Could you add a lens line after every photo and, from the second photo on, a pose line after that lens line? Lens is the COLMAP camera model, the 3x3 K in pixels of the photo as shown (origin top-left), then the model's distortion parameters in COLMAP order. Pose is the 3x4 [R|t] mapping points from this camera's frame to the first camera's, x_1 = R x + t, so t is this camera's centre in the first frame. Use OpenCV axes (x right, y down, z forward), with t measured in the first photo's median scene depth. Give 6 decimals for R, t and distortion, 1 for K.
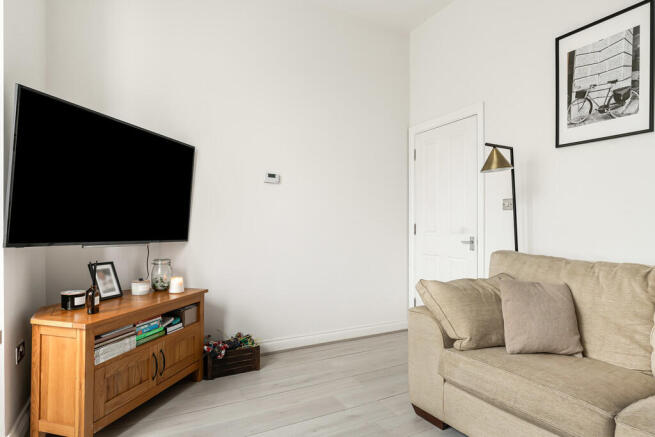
lens RADIAL K [[380.1, 0, 327.5], [0, 380.1, 218.5], [0, 0, 1]] dist [0.000172, -0.000007]
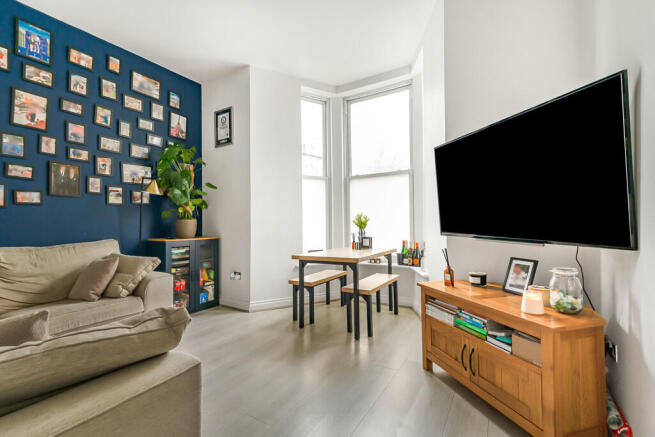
lens RADIAL K [[293.8, 0, 328.0], [0, 293.8, 229.8], [0, 0, 1]] dist [-0.003484, -0.000010]
pose [[-0.873674, 0.007552, -0.486454, 0.255964], [0.012621, 0.999895, -0.007144, 0.038746], [0.486349, -0.012381, -0.873677, 1.487786]]
